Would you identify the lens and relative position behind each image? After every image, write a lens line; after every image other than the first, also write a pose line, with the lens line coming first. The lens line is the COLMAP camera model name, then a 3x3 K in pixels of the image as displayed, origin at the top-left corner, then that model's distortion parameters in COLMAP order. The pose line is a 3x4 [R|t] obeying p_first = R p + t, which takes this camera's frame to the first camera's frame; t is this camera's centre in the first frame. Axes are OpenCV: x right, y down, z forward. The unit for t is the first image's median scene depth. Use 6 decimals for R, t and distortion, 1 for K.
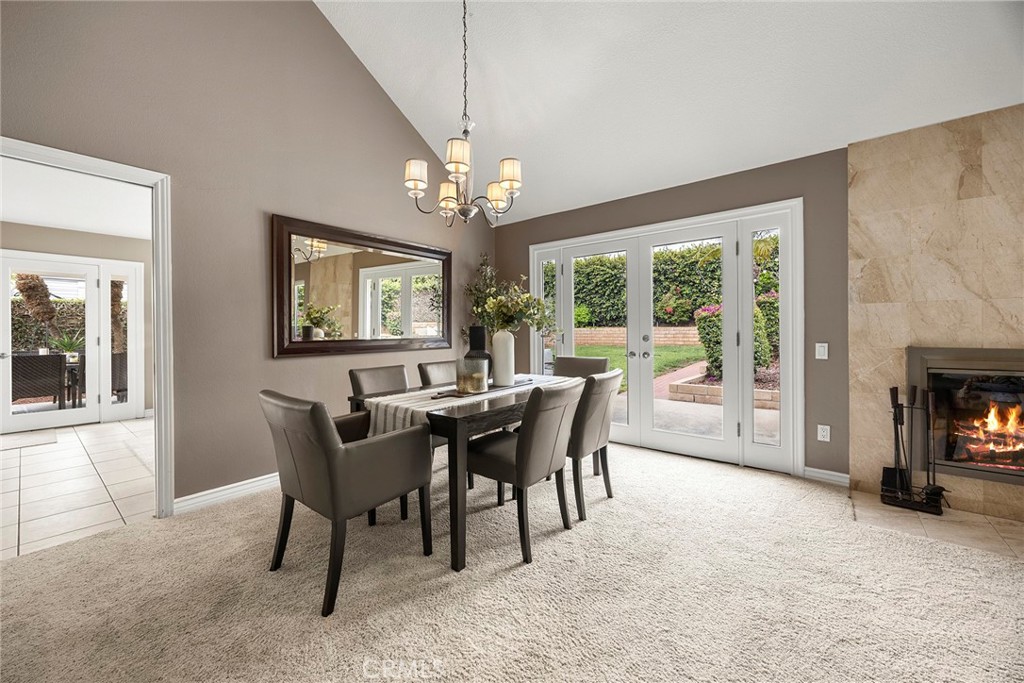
lens RADIAL K [[392.9, 0, 510.0], [0, 392.9, 335.0], [0, 0, 1]] dist [-0.001604, 0.000209]
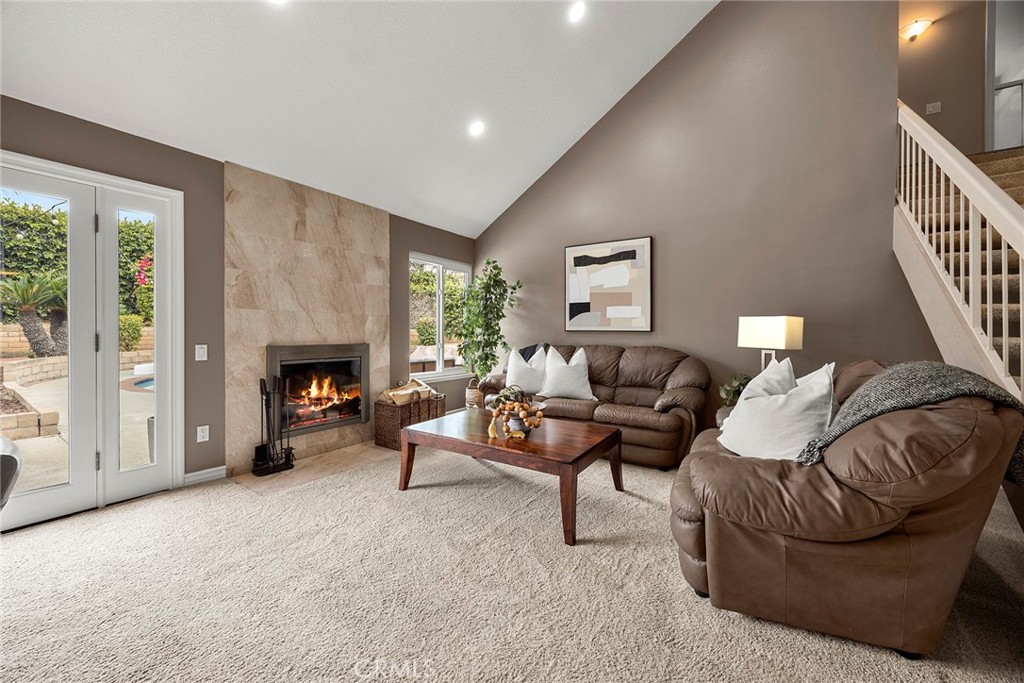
lens RADIAL K [[392.9, 0, 508.9], [0, 392.9, 335.3], [0, 0, 1]] dist [-0.001604, 0.000209]
pose [[-0.086413, -0.001725, 0.996258, -0.301935], [0.005811, 0.999981, 0.002235, -0.001042], [-0.996242, 0.005982, -0.086402, 0.331365]]
